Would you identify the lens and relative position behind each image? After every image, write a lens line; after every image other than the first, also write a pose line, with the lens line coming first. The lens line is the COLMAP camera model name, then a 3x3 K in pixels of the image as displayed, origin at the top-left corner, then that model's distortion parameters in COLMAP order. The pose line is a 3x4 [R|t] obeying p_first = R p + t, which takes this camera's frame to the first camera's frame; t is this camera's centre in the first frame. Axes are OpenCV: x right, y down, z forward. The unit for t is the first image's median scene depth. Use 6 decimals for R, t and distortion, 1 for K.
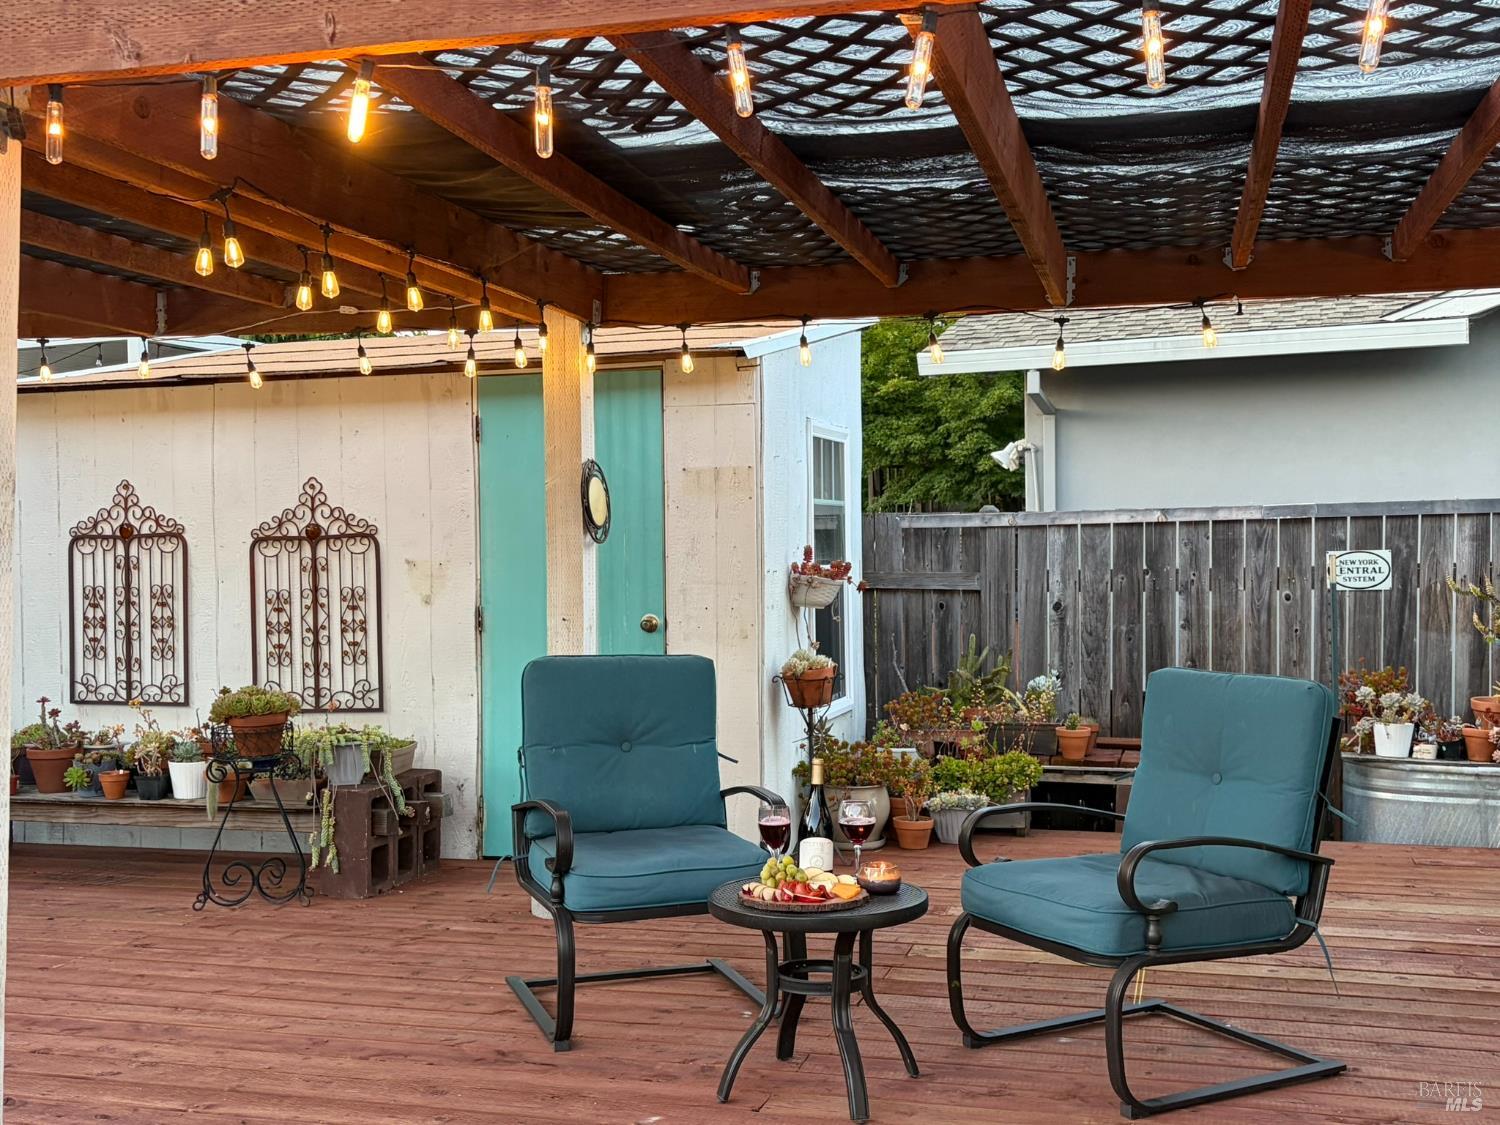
lens RADIAL K [[1623.3, 0, 752.6], [0, 1623.3, 568.6], [0, 0, 1]] dist [0.043026, 0.000000]
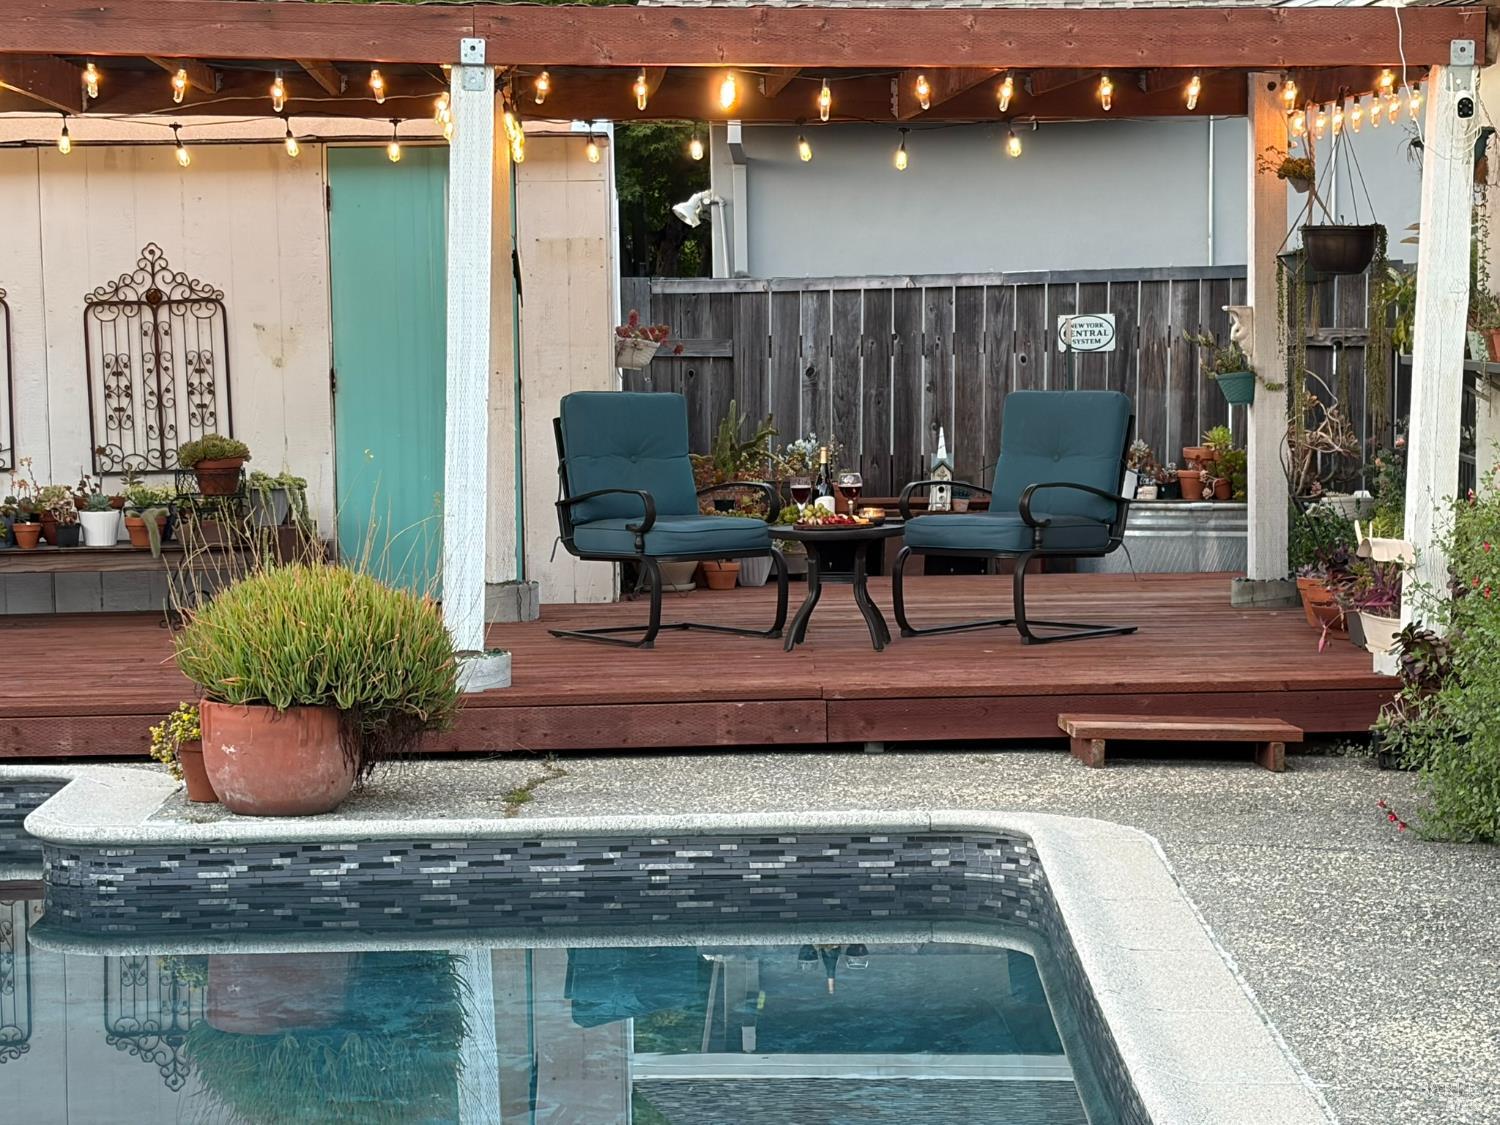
lens RADIAL K [[3369.1, 0, 748.8], [0, 3369.1, 561.1], [0, 0, 1]] dist [0.207842, 0.000000]
pose [[0.951998, -0.024980, 0.305084, -0.533135], [0.008124, 0.998375, 0.056395, 0.024305], [-0.305997, -0.051210, 0.950654, -1.073190]]
